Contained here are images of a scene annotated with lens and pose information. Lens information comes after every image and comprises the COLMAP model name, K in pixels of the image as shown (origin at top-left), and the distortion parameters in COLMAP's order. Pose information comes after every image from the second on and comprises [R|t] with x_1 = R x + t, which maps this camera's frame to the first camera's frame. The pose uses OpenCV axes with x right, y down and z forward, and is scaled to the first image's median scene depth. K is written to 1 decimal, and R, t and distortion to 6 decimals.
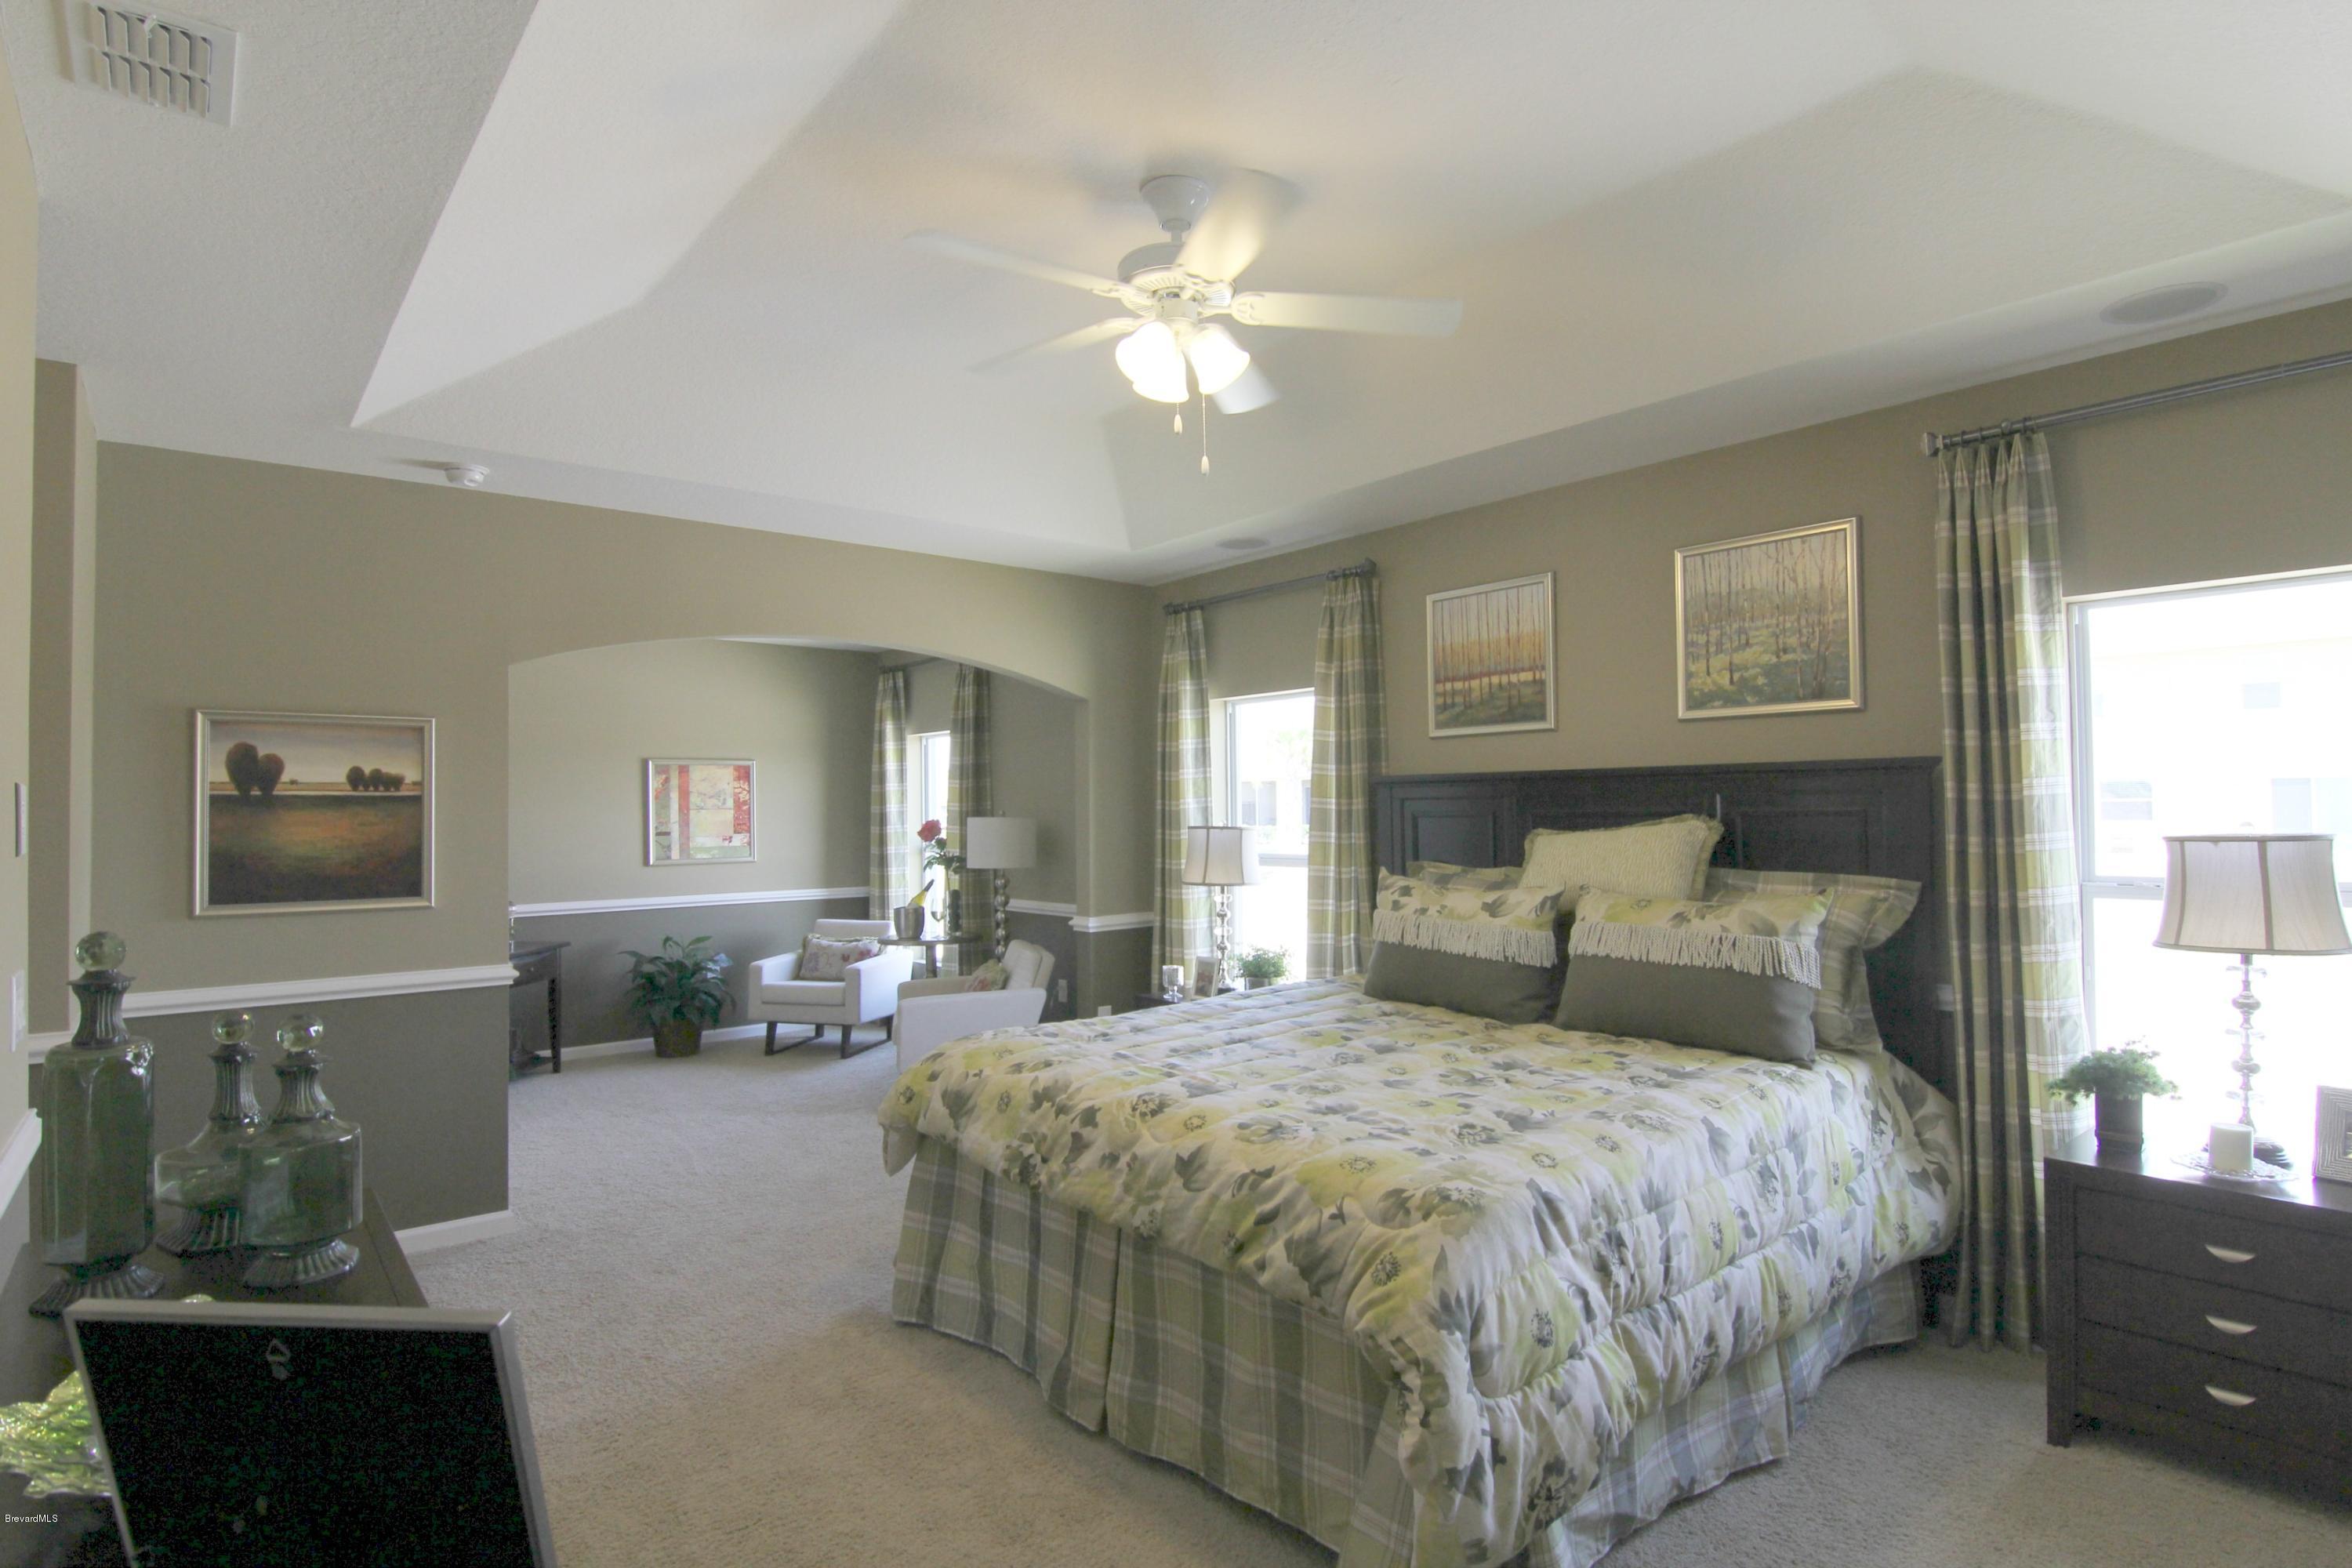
lens RADIAL K [[1197.5, 0, 1187.1], [0, 1197.5, 785.7], [0, 0, 1]] dist [-0.002361, -0.014518]
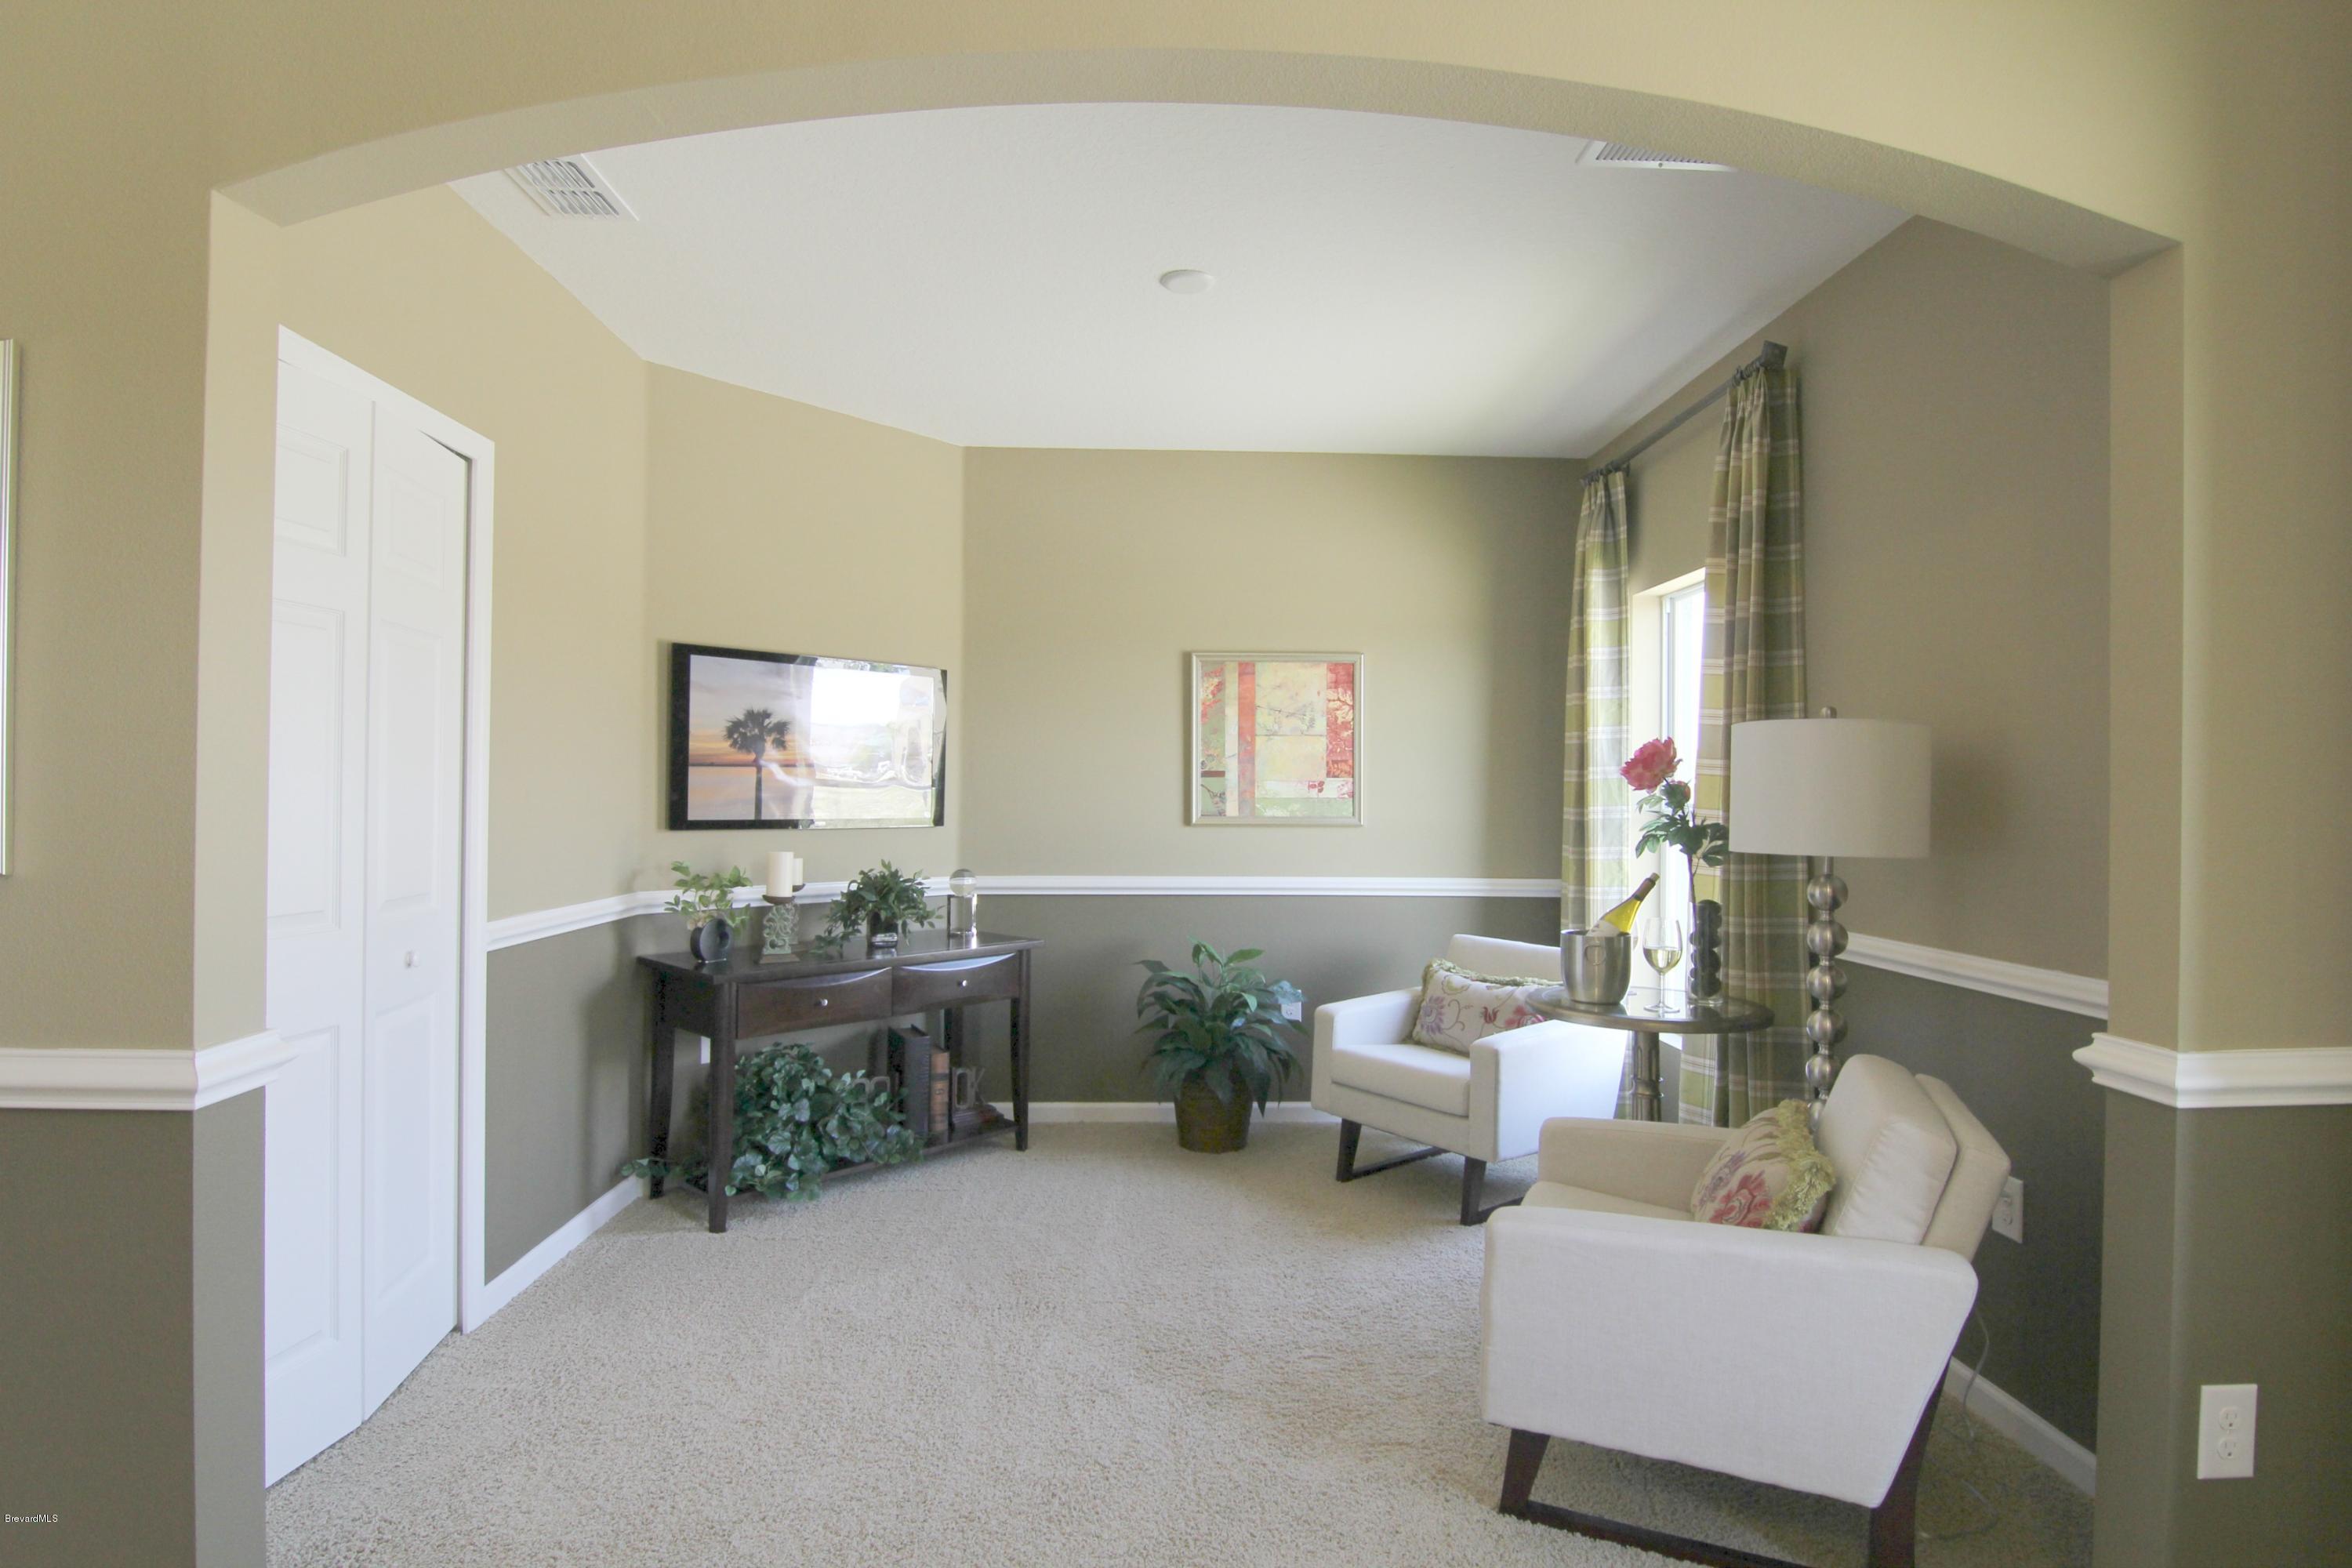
lens RADIAL K [[1197.5, 0, 1187.1], [0, 1197.5, 785.7], [0, 0, 1]] dist [-0.002361, -0.014518]
pose [[0.793794, 0.014628, -0.608011, -0.096035], [-0.006206, 0.999853, 0.015953, 0.046916], [0.608155, -0.008890, 0.793769, 0.647199]]
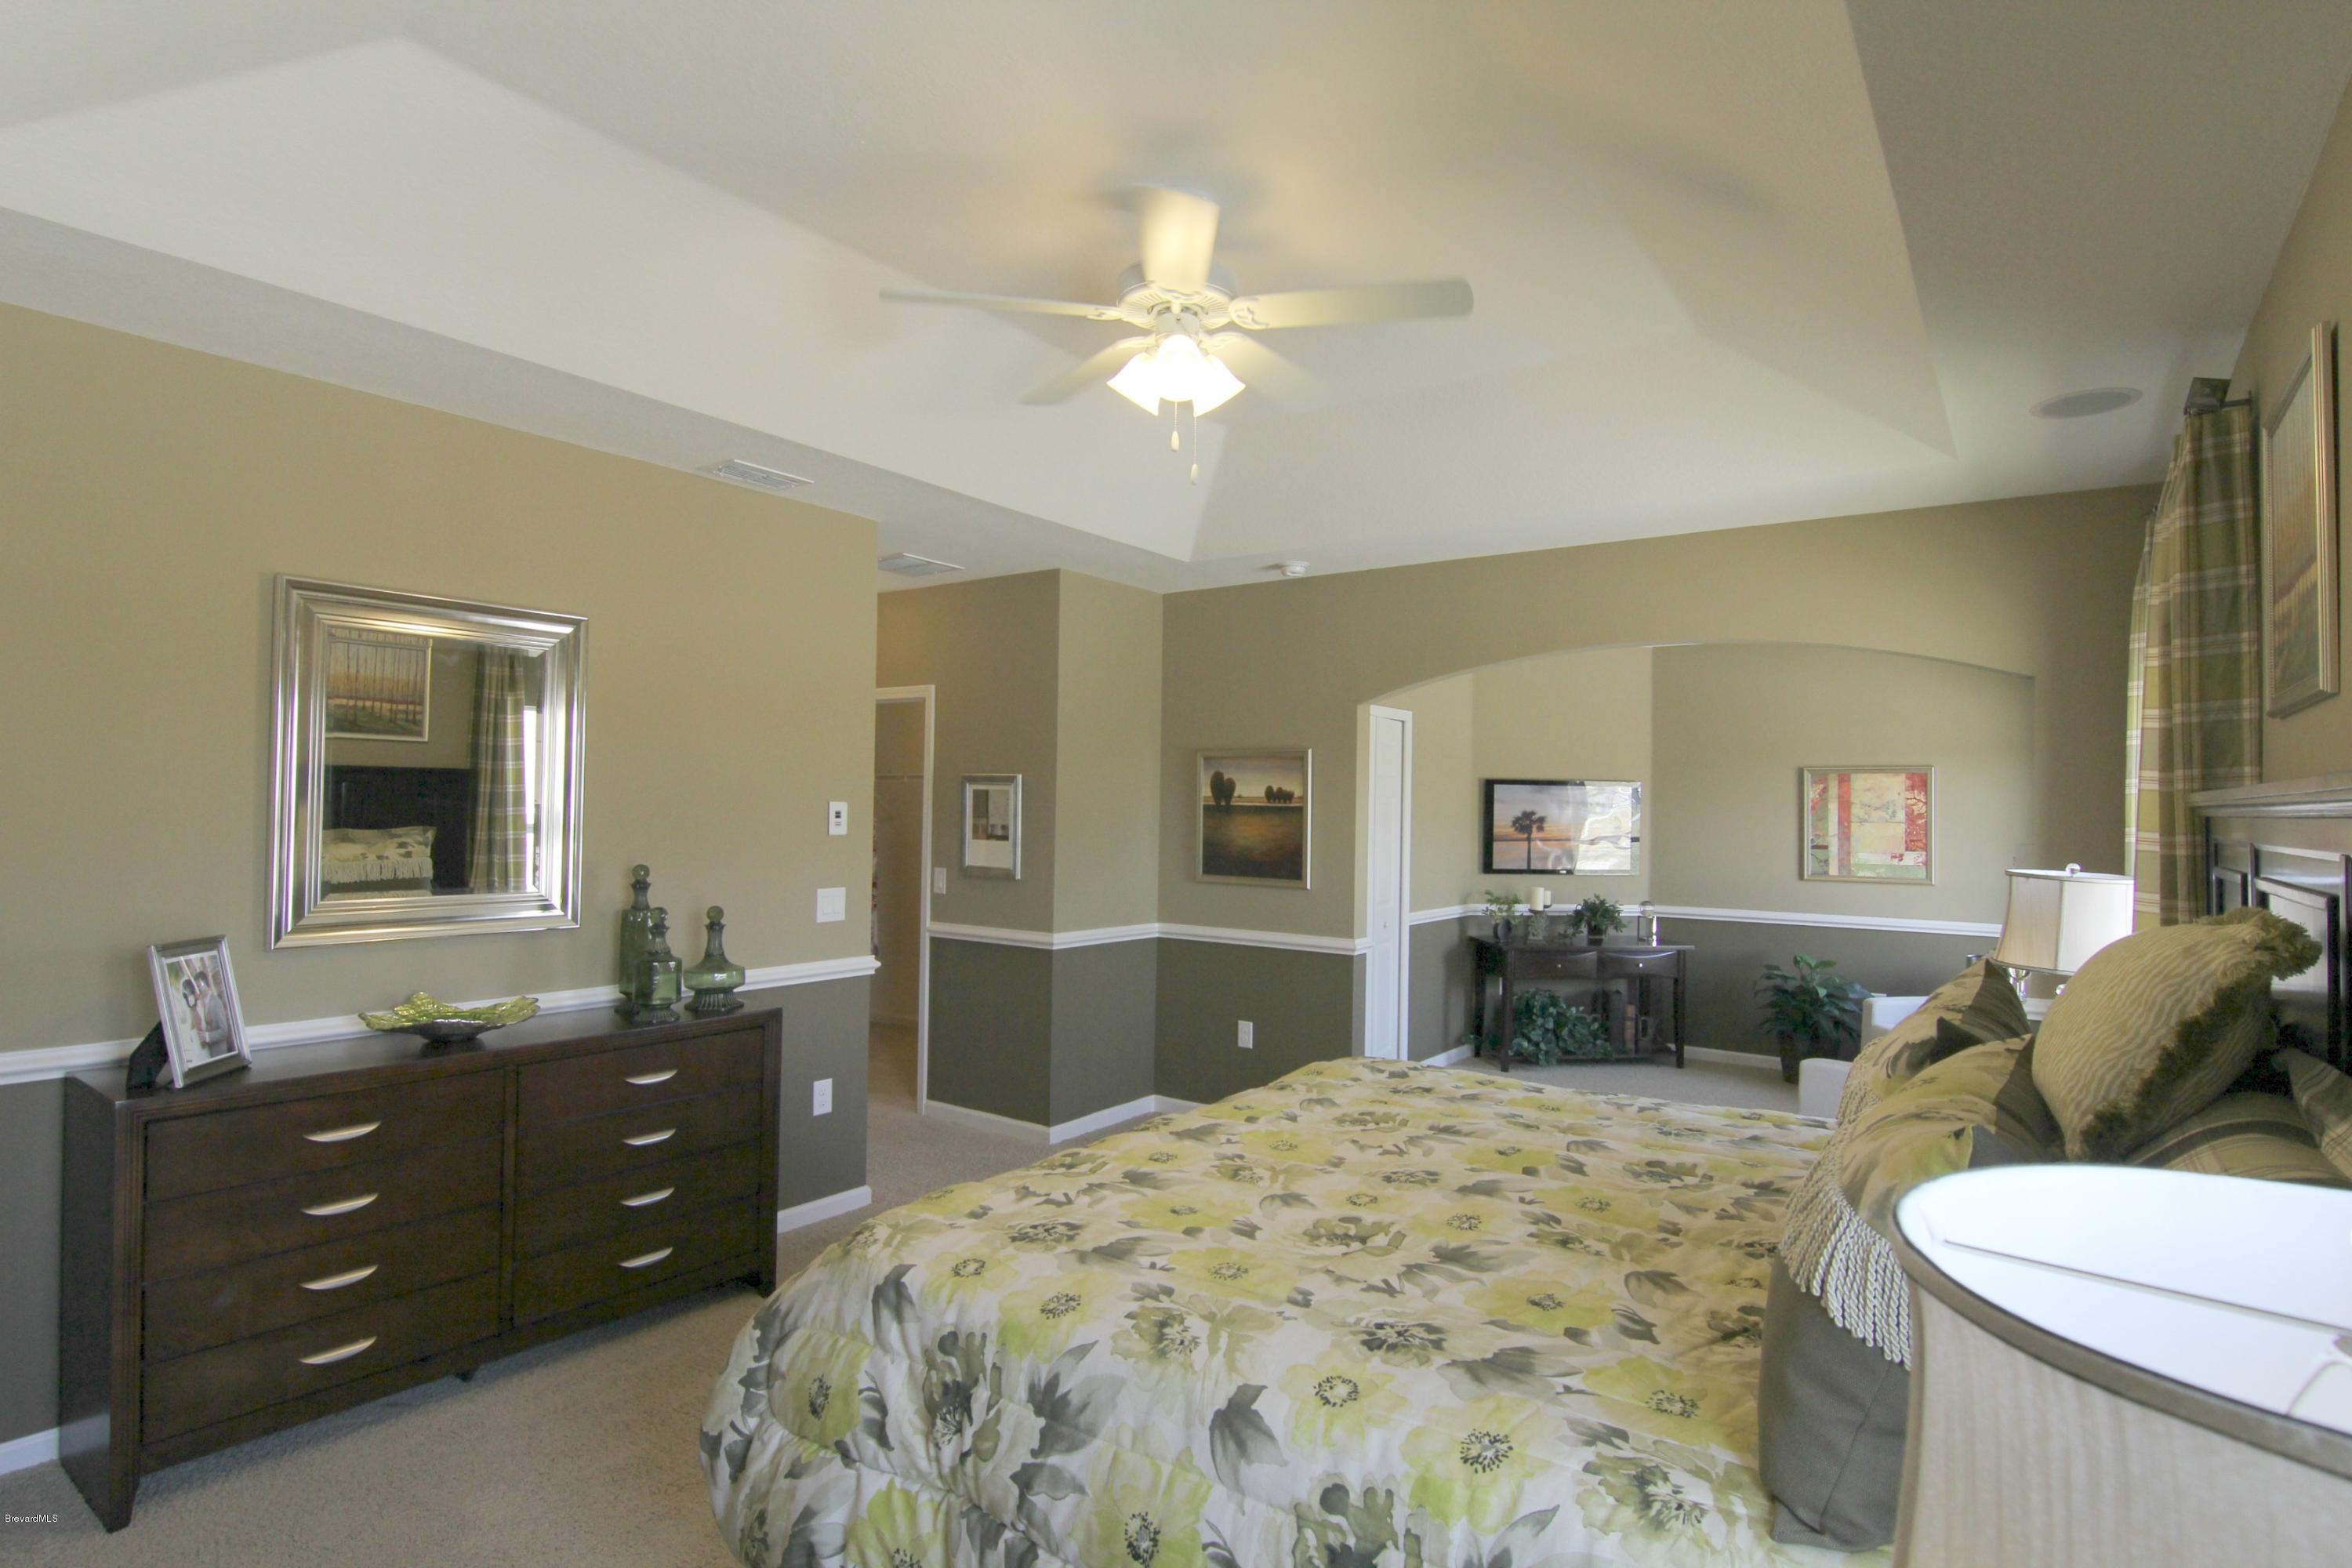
lens RADIAL K [[1197.5, 0, 1187.1], [0, 1197.5, 785.7], [0, 0, 1]] dist [-0.002361, -0.014518]
pose [[0.249425, -0.001440, -0.968393, 0.447828], [0.001253, 0.999999, -0.001164, -0.009769], [0.968393, -0.000923, 0.249426, 0.364303]]
